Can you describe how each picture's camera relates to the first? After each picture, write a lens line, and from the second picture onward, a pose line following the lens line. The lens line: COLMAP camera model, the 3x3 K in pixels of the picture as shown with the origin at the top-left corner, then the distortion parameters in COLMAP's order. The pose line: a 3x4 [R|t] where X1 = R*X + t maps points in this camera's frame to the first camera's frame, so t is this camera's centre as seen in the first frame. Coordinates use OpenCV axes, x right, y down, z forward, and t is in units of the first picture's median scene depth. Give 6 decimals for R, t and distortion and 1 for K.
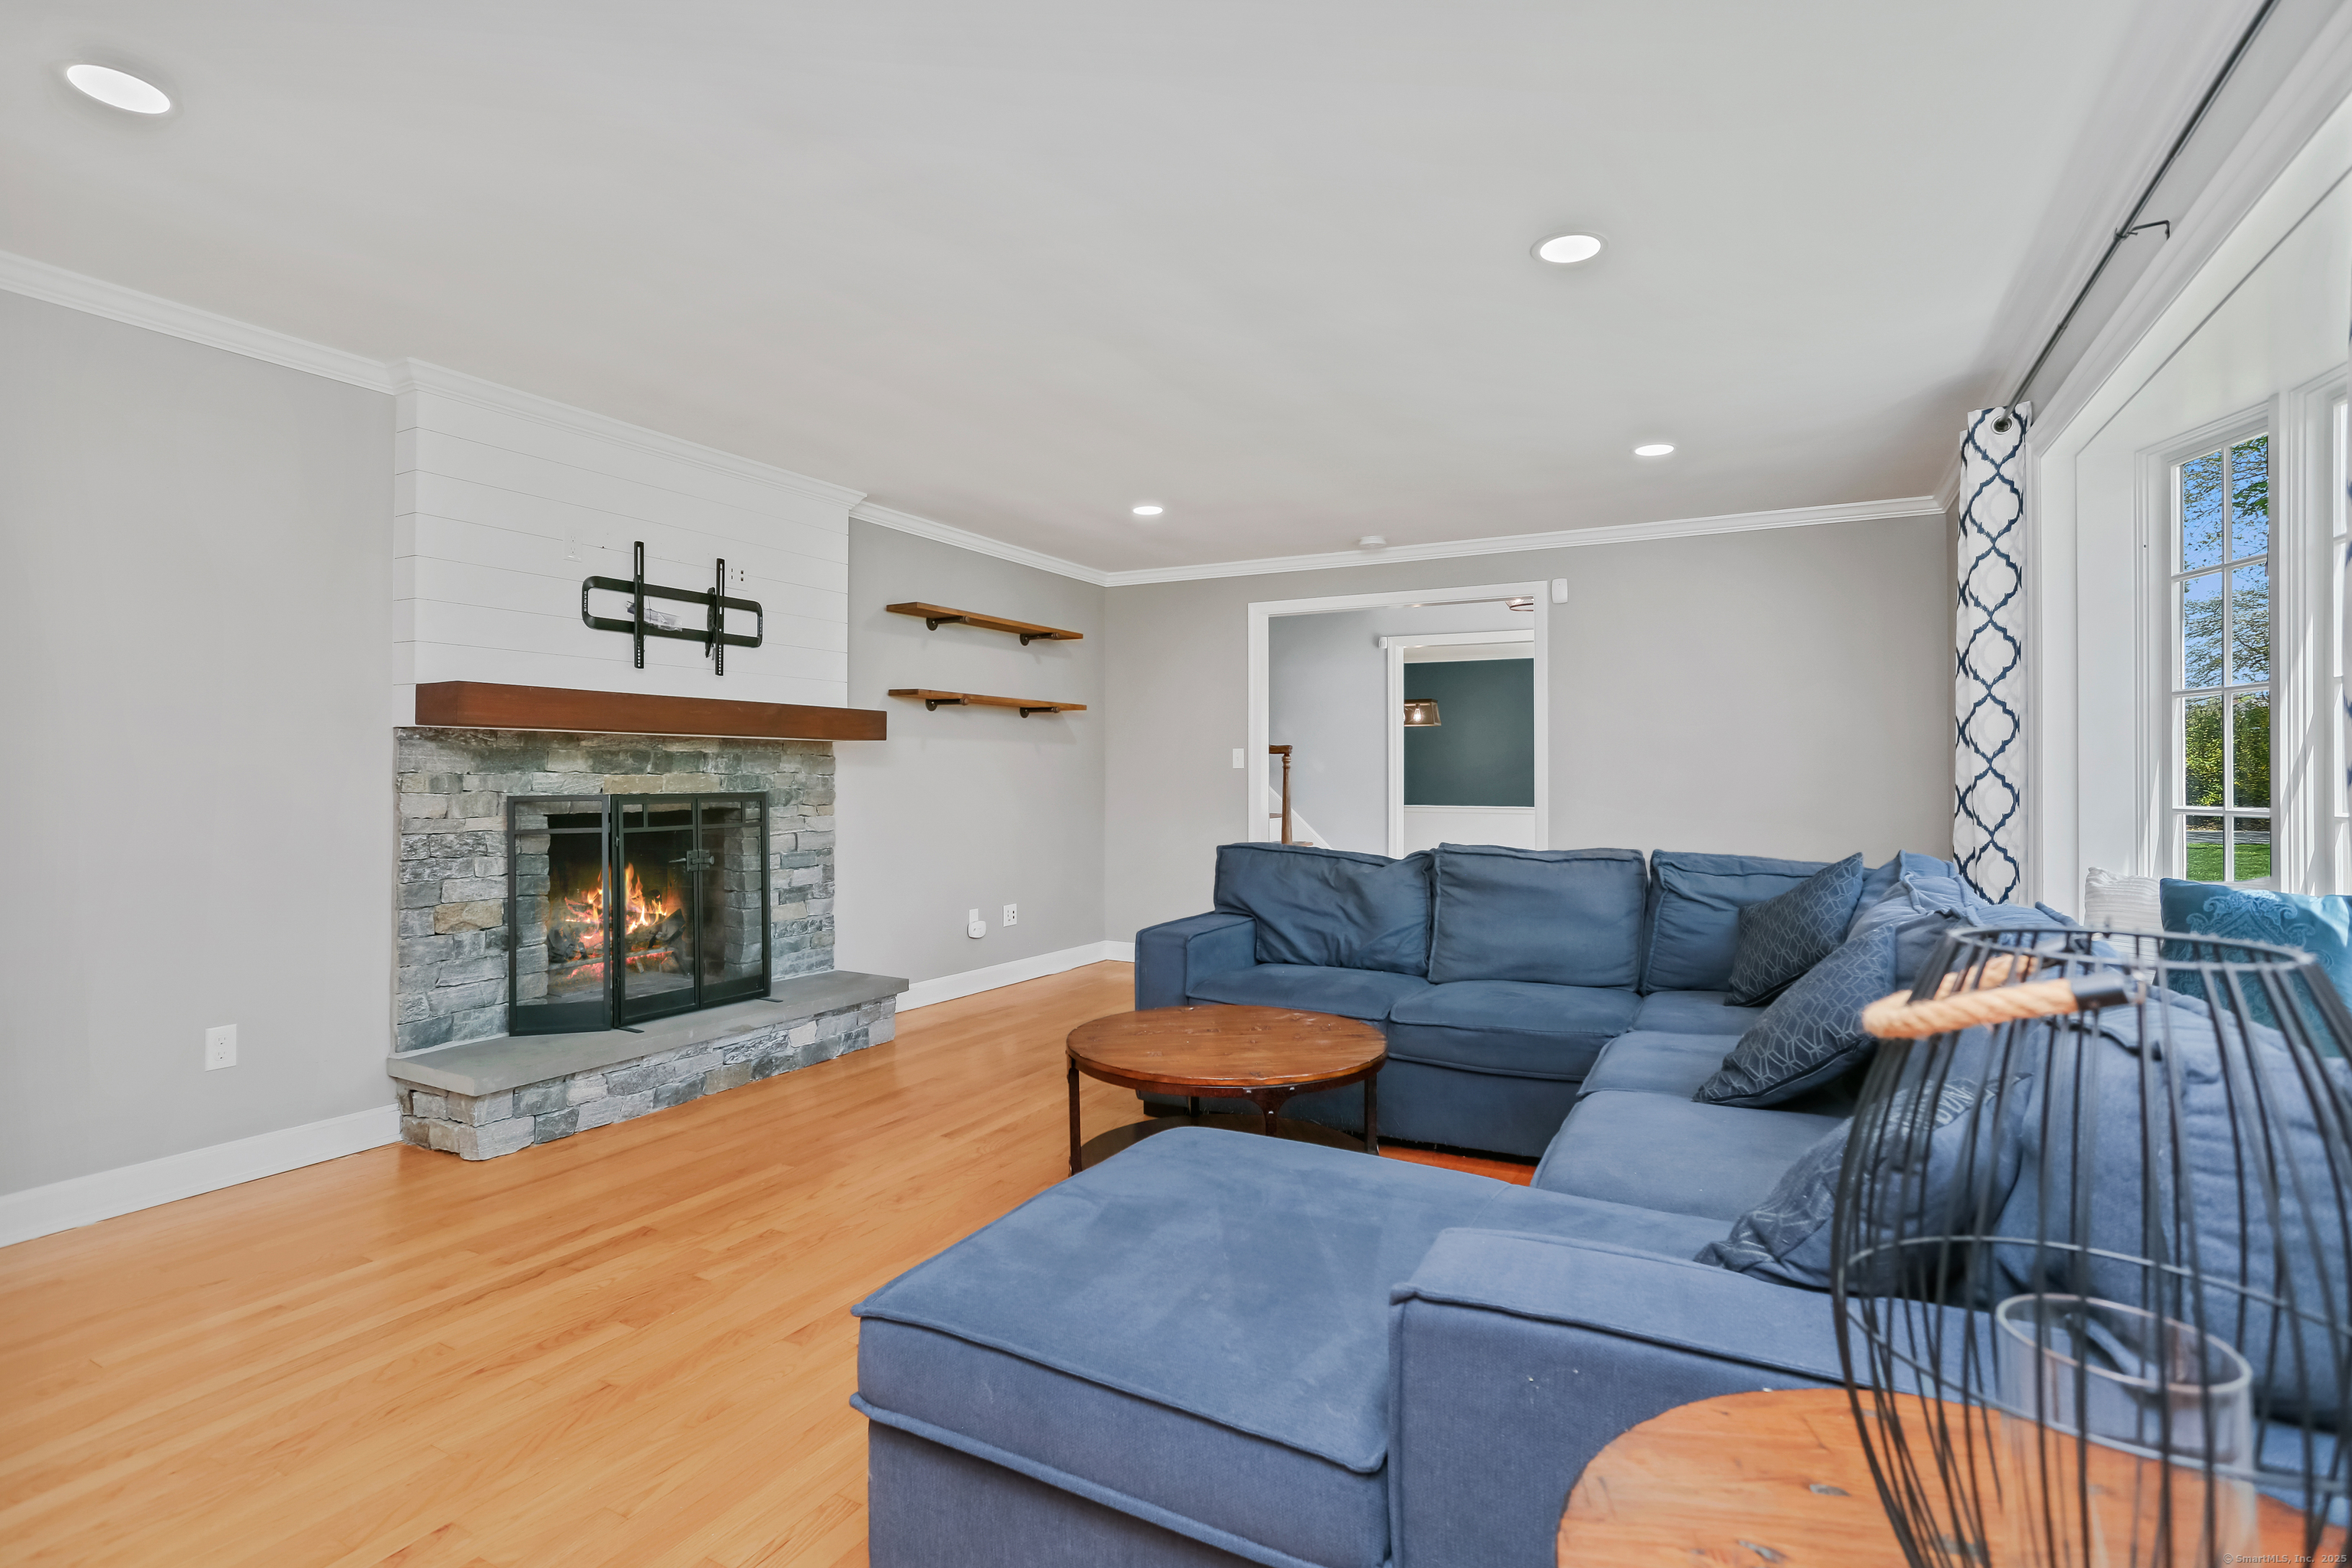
lens RADIAL K [[1151.2, 0, 1177.1], [0, 1151.2, 761.3], [0, 0, 1]] dist [-0.059062, 0.038075]
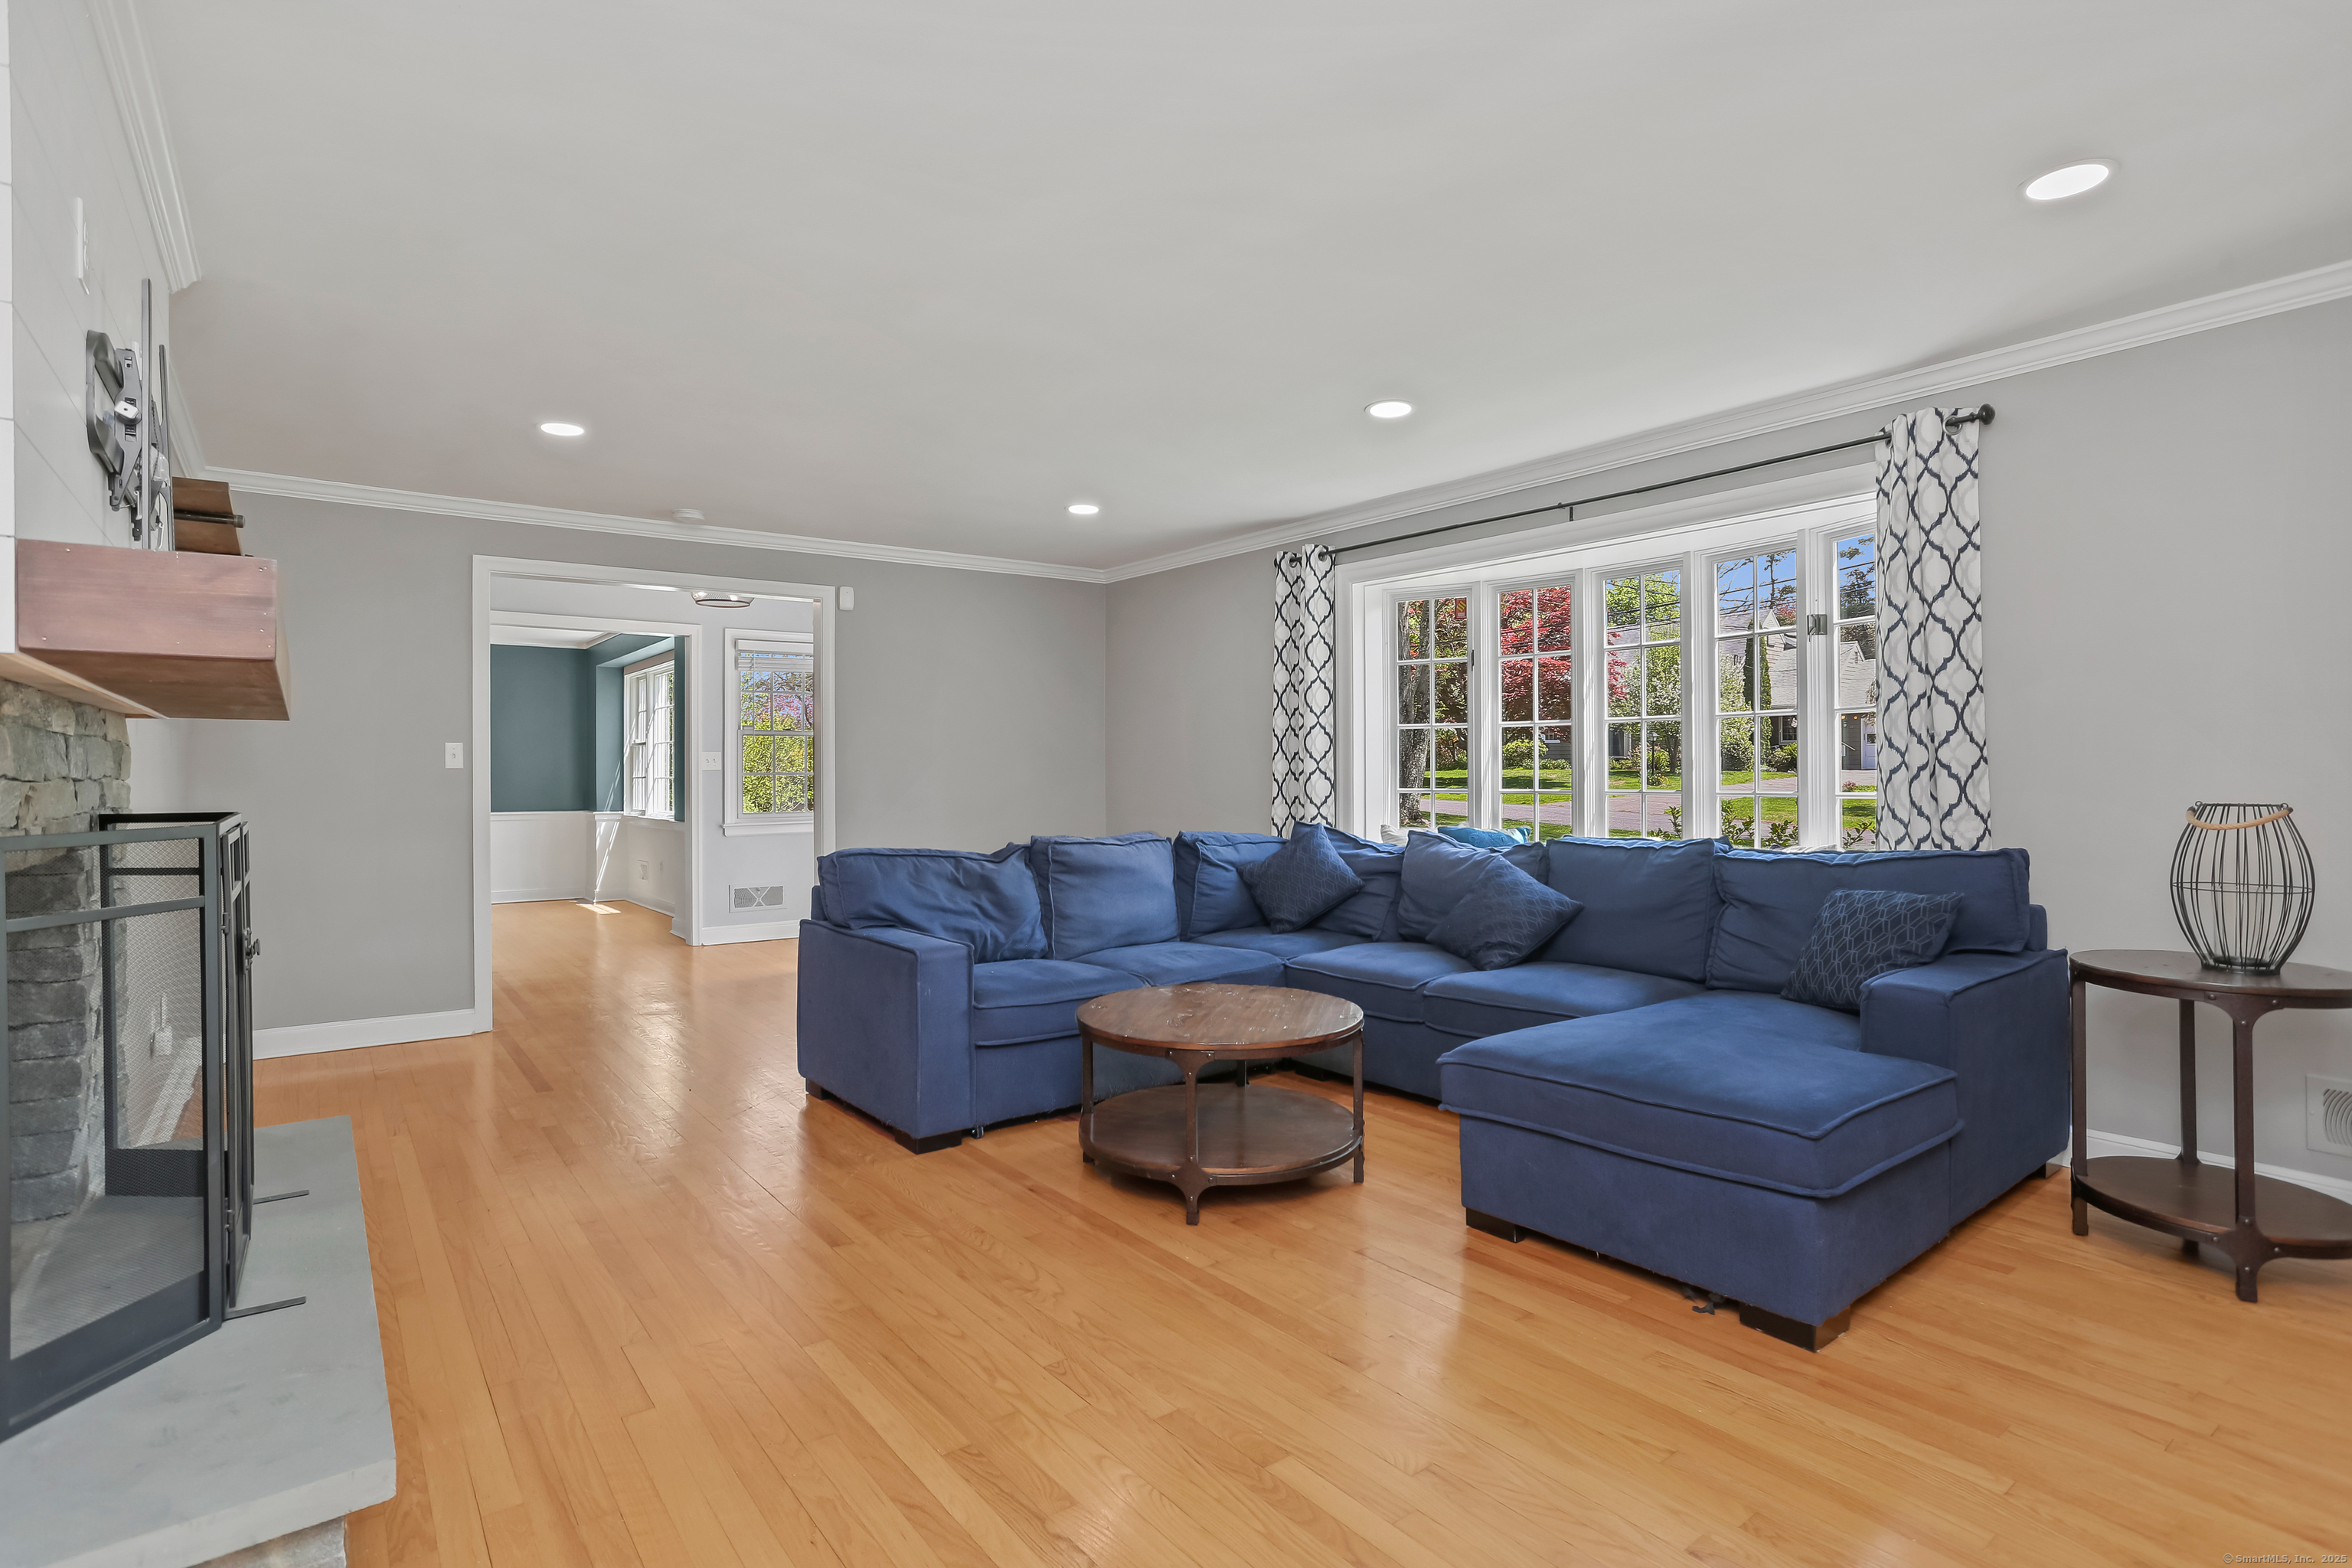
lens RADIAL K [[1151.2, 0, 1177.1], [0, 1151.2, 761.3], [0, 0, 1]] dist [-0.059062, 0.038075]
pose [[0.413718, 0.004147, 0.910396, -0.765230], [-0.004834, 0.999986, -0.002359, 0.001873], [-0.910392, -0.003425, 0.413732, 0.449227]]
